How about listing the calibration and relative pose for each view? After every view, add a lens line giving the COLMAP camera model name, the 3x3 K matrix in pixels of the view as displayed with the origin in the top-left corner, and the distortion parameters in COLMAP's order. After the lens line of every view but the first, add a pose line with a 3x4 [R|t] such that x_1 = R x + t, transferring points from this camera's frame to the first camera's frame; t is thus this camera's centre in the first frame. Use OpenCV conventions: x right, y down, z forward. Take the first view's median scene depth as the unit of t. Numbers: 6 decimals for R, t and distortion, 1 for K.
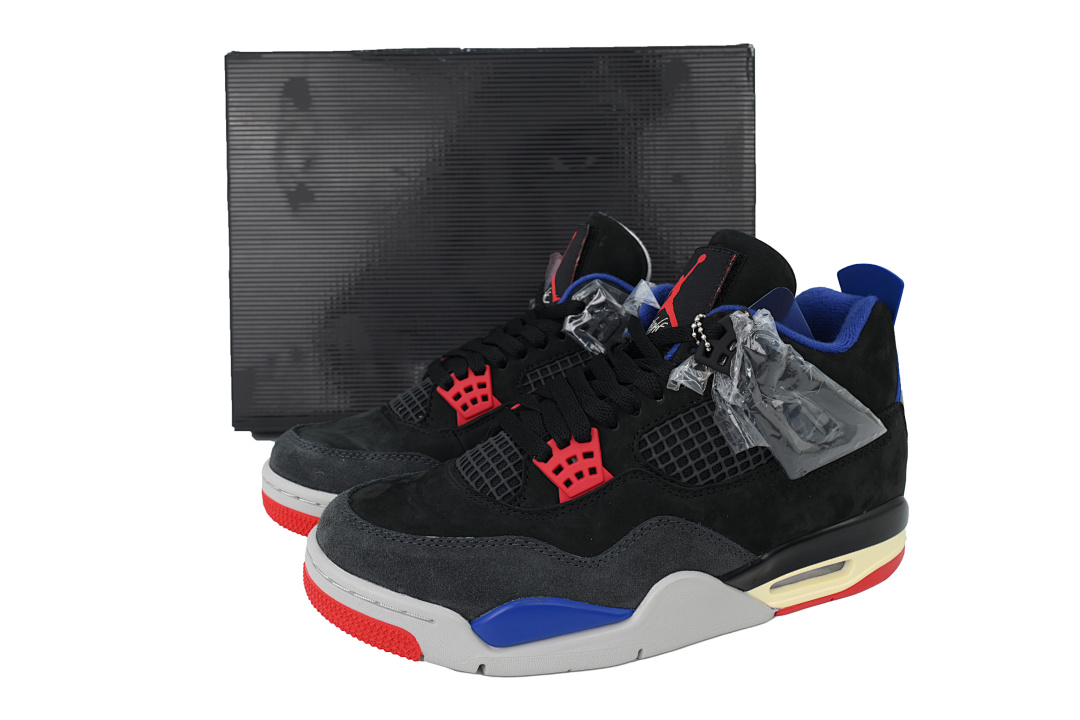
lens RADIAL K [[849.9, 0, 540.0], [0, 849.9, 360.0], [0, 0, 1]] dist [-0.000552, -0.001070]
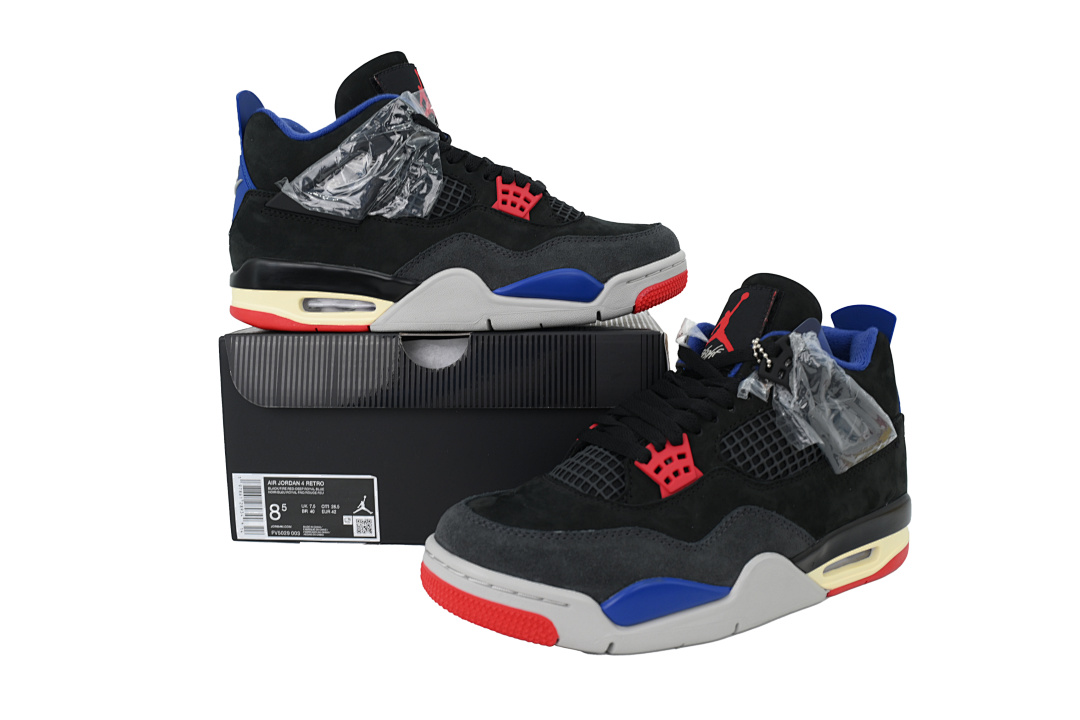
lens RADIAL K [[849.9, 0, 540.0], [0, 849.9, 360.0], [0, 0, 1]] dist [-0.000552, -0.001070]
pose [[0.983683, -0.014064, 0.179362, -0.339043], [0.036659, 0.991694, -0.123288, 0.116928], [-0.176139, 0.127851, 0.976027, -0.118111]]
